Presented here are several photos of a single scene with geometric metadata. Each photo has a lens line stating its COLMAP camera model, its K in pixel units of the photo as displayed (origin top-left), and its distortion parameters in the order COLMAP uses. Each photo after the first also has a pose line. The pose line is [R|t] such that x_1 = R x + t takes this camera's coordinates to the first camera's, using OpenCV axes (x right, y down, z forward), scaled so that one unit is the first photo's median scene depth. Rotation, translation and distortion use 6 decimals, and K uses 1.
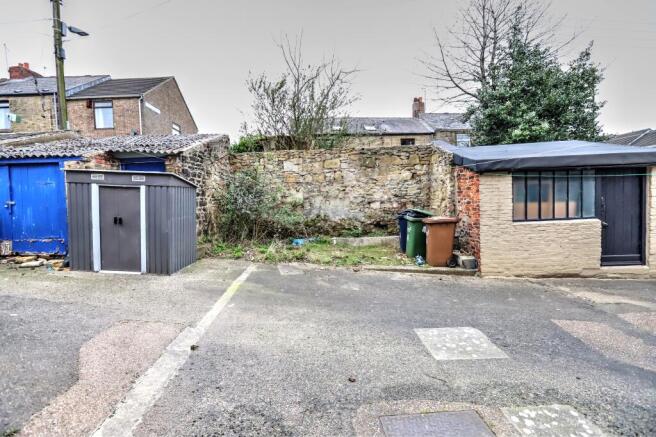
lens RADIAL K [[298.7, 0, 328.0], [0, 298.7, 218.5], [0, 0, 1]] dist [-0.049838, 0.017265]
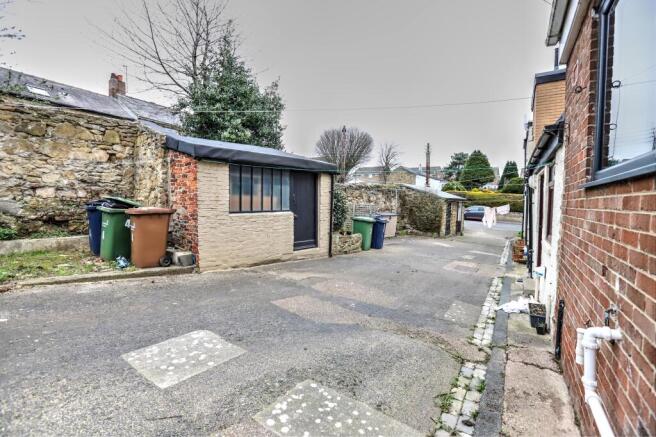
lens RADIAL K [[298.7, 0, 328.0], [0, 298.7, 218.5], [0, 0, 1]] dist [-0.049838, 0.017265]
pose [[0.598842, 0.003036, 0.800862, 0.021792], [0.006408, 0.999943, -0.008582, 0.037655], [-0.800842, 0.010271, 0.598788, 0.122103]]
